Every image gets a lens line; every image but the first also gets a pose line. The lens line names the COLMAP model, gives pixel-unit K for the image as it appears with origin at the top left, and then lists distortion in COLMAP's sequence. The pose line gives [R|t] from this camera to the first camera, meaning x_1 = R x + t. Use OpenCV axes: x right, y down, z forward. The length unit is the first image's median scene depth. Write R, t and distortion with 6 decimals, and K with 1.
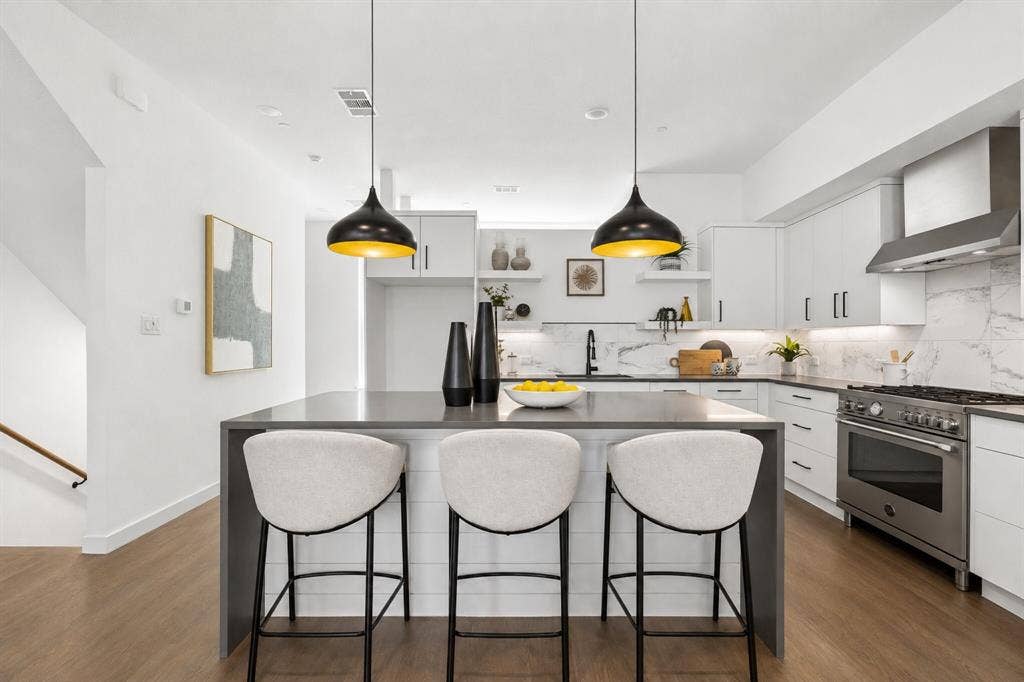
lens RADIAL K [[466.6, 0, 530.4], [0, 466.6, 348.0], [0, 0, 1]] dist [-0.014405, 0.000309]
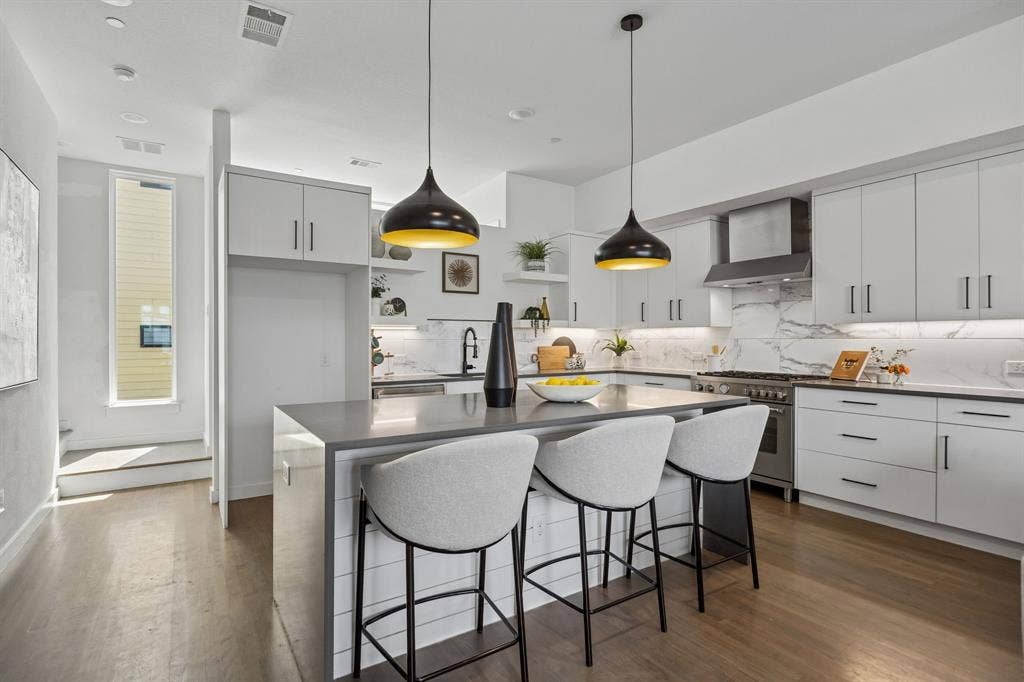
lens RADIAL K [[545.6, 0, 535.2], [0, 545.6, 338.2], [0, 0, 1]] dist [0.049607, -0.000247]
pose [[0.817954, -0.003079, 0.575275, -0.410628], [0.009712, 0.999917, -0.008458, -0.005791], [-0.575201, 0.012505, 0.817916, 0.000597]]
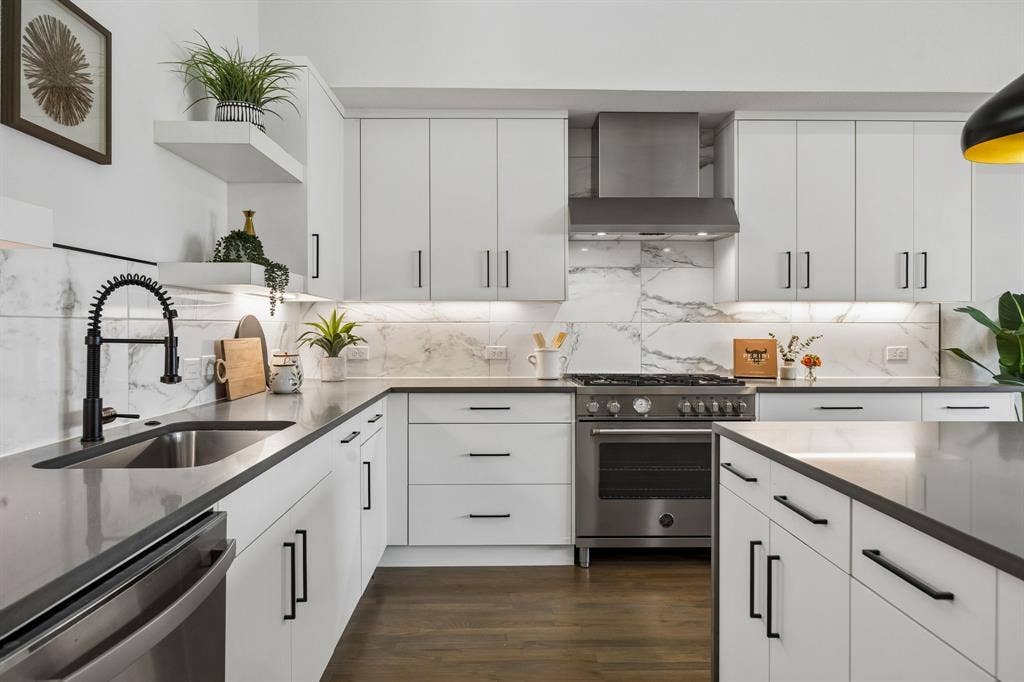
lens RADIAL K [[632.4, 0, 502.2], [0, 632.4, 332.9], [0, 0, 1]] dist [-0.016761, 0.000382]
pose [[0.003028, -0.011846, 0.999925, -0.227339], [0.010175, 0.999878, 0.011814, -0.007356], [-0.999944, 0.010139, 0.003148, 0.806034]]
